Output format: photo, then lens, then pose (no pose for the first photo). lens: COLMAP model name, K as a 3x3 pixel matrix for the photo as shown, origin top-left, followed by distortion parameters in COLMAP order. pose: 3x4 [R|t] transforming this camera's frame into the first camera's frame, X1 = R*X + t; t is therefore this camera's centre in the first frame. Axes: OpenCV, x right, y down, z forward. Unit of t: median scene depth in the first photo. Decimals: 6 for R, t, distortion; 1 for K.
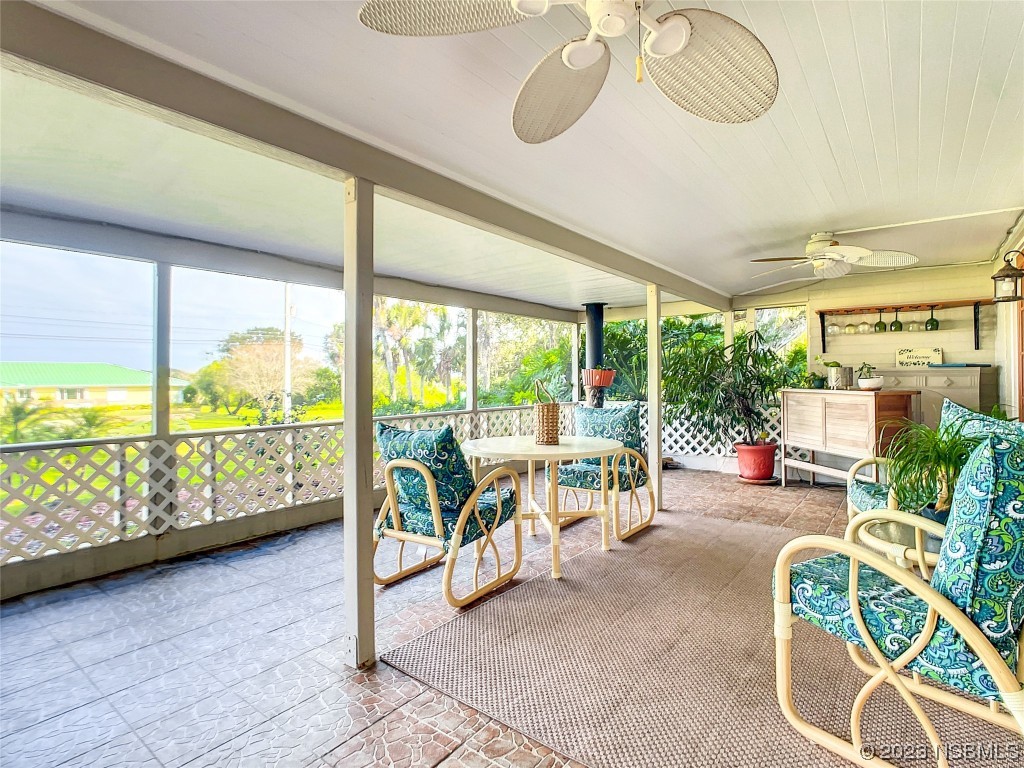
lens RADIAL K [[524.7, 0, 508.5], [0, 524.7, 368.0], [0, 0, 1]] dist [-0.028666, 0.008559]
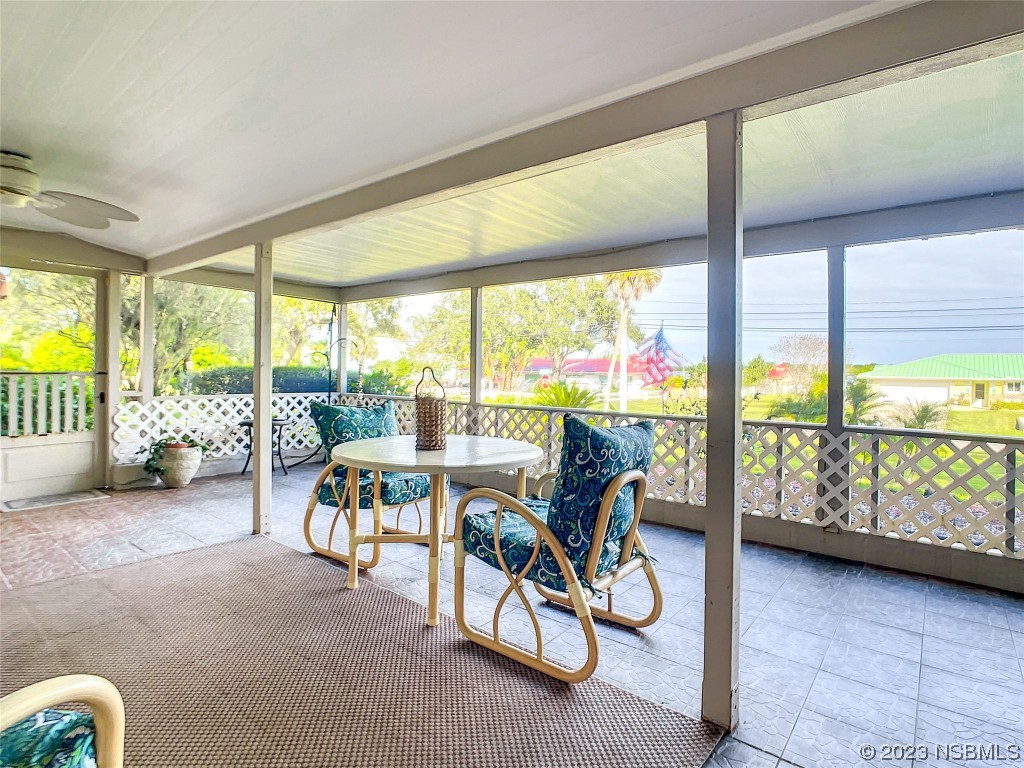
lens RADIAL K [[535.0, 0, 518.7], [0, 535.0, 379.9], [0, 0, 1]] dist [-0.006213, 0.000587]
pose [[-0.014696, 0.031262, -0.999403, 0.335755], [0.009462, 0.999471, 0.031125, 0.006075], [0.999847, -0.008999, -0.014984, 0.438876]]
